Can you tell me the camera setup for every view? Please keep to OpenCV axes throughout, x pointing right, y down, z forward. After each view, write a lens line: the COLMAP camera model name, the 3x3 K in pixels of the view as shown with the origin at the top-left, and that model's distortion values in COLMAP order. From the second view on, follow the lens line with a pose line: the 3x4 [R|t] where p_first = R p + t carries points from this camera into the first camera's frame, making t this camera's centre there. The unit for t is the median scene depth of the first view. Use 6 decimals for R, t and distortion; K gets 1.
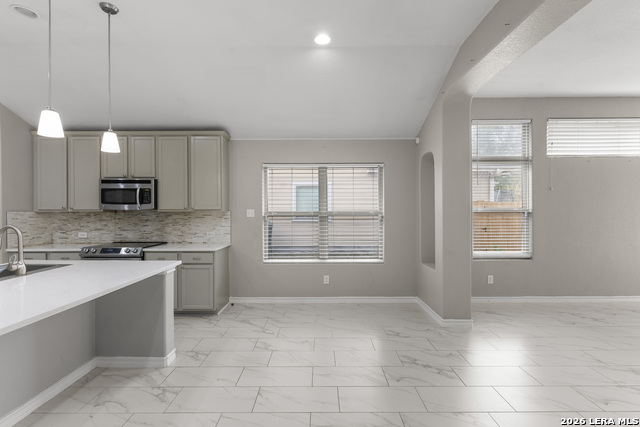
lens RADIAL K [[301.3, 0, 322.5], [0, 301.3, 212.1], [0, 0, 1]] dist [-0.002558, 0.000211]
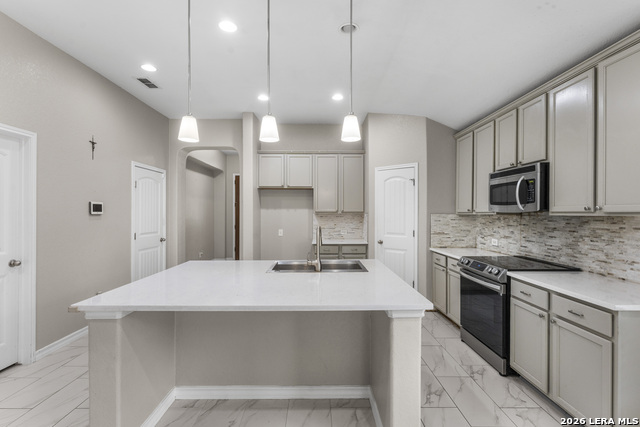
lens RADIAL K [[301.3, 0, 322.9], [0, 301.3, 216.8], [0, 0, 1]] dist [-0.002558, 0.000211]
pose [[0.005736, 0.014949, -0.999872, 0.049849], [-0.009184, 0.999847, 0.014896, -0.003741], [0.999941, 0.009097, 0.005872, 0.508229]]
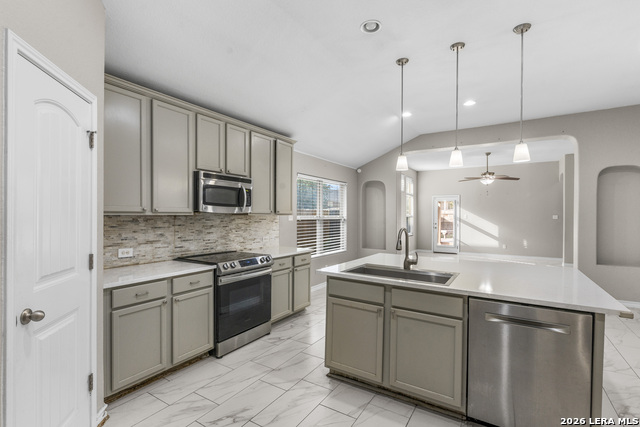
lens RADIAL K [[301.3, 0, 322.2], [0, 301.3, 215.0], [0, 0, 1]] dist [-0.002558, 0.000211]
pose [[0.536123, 0.004840, 0.844126, -1.104629], [0.001670, 0.999976, -0.006794, 0.003189], [-0.844138, 0.005052, 0.536102, 0.322619]]
